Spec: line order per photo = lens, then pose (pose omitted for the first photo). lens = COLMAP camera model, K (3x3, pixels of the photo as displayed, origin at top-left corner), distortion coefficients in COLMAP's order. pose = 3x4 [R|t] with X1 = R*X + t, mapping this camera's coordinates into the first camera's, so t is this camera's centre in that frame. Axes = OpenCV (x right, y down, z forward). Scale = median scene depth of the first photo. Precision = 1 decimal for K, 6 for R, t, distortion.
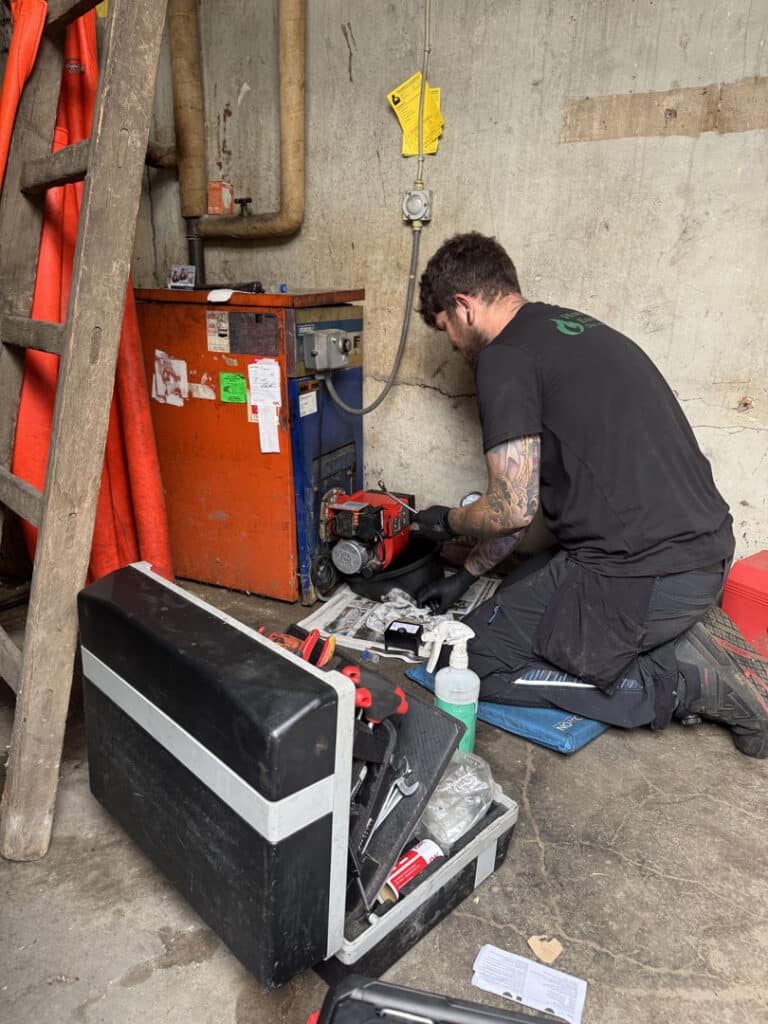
lens RADIAL K [[725.5, 0, 384.5], [0, 725.5, 511.4], [0, 0, 1]] dist [-0.017313, -0.003221]
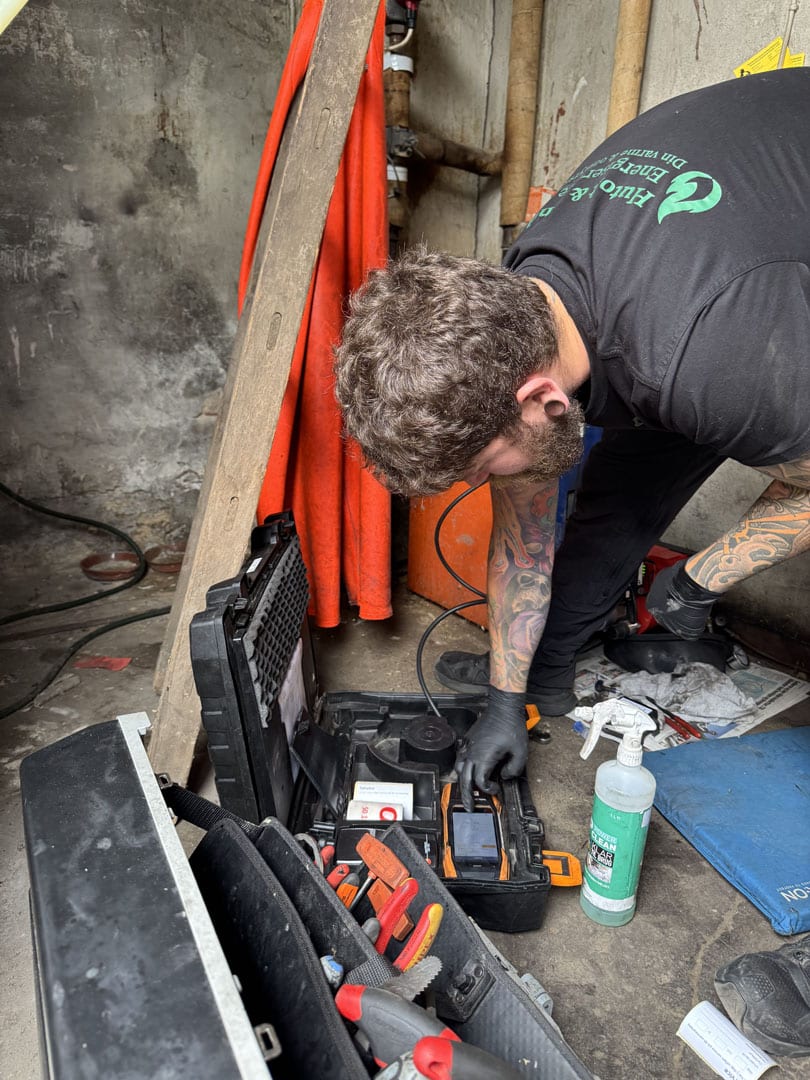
lens RADIAL K [[765.2, 0, 403.5], [0, 765.2, 536.2], [0, 0, 1]] dist [-0.017313, -0.003221]
pose [[0.881019, 0.153063, -0.447635, 0.139012], [-0.164541, 0.986279, 0.013401, 0.001728], [0.443544, 0.061848, 0.894116, 0.086300]]
